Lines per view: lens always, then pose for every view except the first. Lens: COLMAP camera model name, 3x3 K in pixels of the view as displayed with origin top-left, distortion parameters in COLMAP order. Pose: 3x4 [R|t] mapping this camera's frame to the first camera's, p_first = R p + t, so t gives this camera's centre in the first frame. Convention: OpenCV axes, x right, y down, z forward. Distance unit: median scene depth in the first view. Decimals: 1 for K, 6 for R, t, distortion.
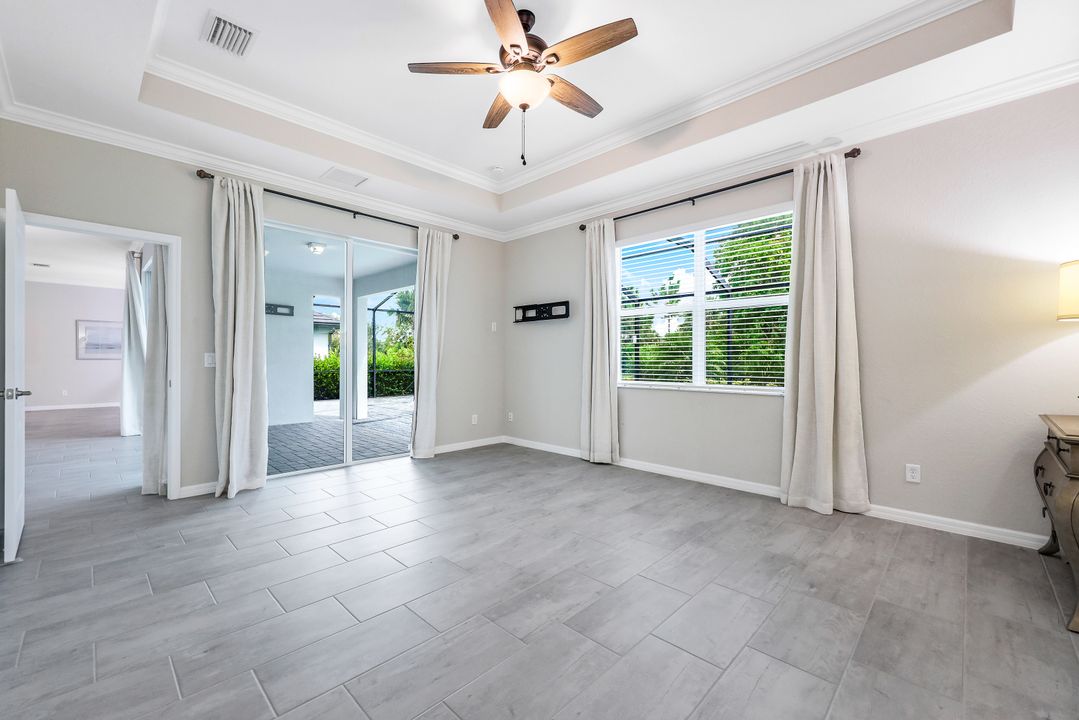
lens RADIAL K [[460.9, 0, 539.5], [0, 460.9, 360.0], [0, 0, 1]] dist [-0.001478, -0.000025]
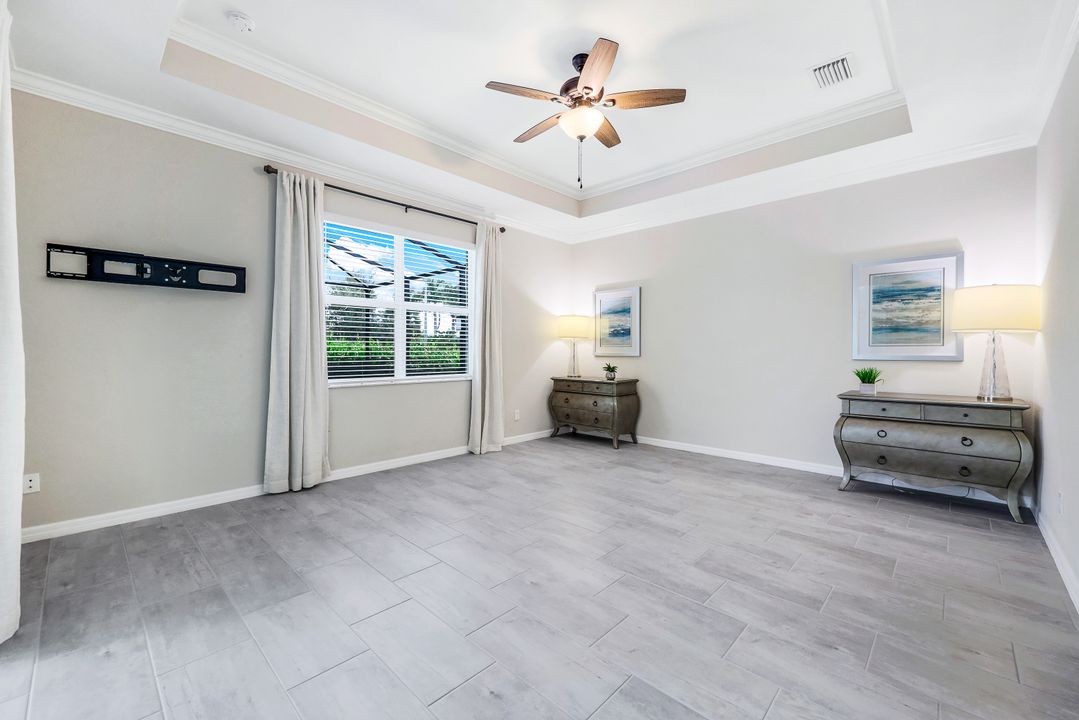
lens RADIAL K [[447.4, 0, 532.7], [0, 447.4, 354.7], [0, 0, 1]] dist [0.001011, -0.000109]
pose [[-0.033339, -0.008643, 0.999407, -0.783209], [-0.002215, 0.999961, 0.008574, -0.011805], [-0.999442, -0.001928, -0.033357, 0.790650]]
